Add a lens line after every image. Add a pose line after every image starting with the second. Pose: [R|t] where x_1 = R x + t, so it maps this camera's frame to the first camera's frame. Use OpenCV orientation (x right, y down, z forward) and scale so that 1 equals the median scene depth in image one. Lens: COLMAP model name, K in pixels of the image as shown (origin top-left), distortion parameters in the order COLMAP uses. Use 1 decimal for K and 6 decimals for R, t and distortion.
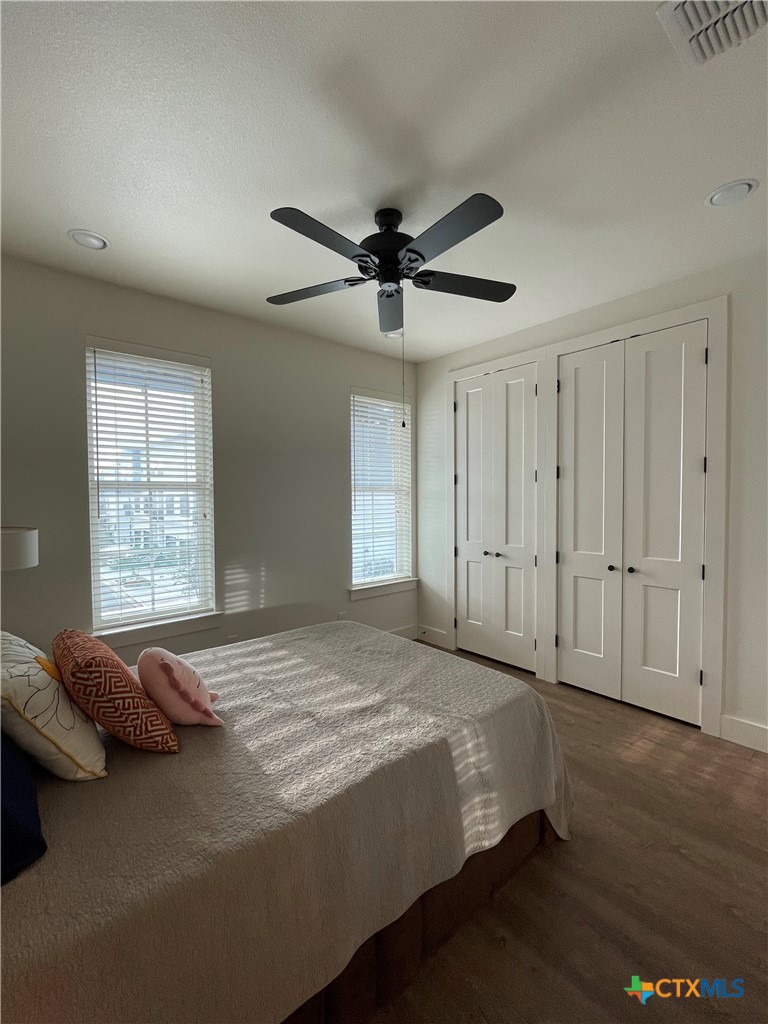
lens RADIAL K [[450.3, 0, 382.1], [0, 450.3, 514.5], [0, 0, 1]] dist [0.005200, 0.000244]
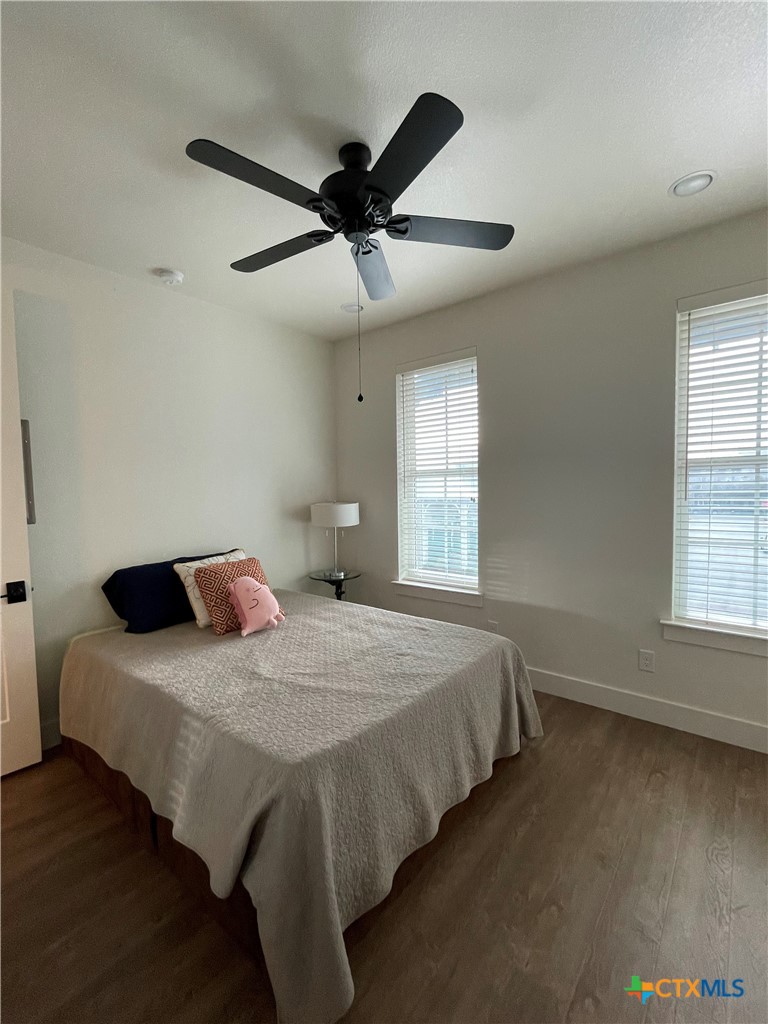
lens RADIAL K [[450.3, 0, 382.3], [0, 450.3, 509.6], [0, 0, 1]] dist [0.005200, 0.000244]
pose [[0.169736, 0.056836, -0.983849, 0.606083], [-0.019219, 0.998337, 0.054357, -0.026109], [0.985302, 0.009682, 0.170546, 0.608651]]
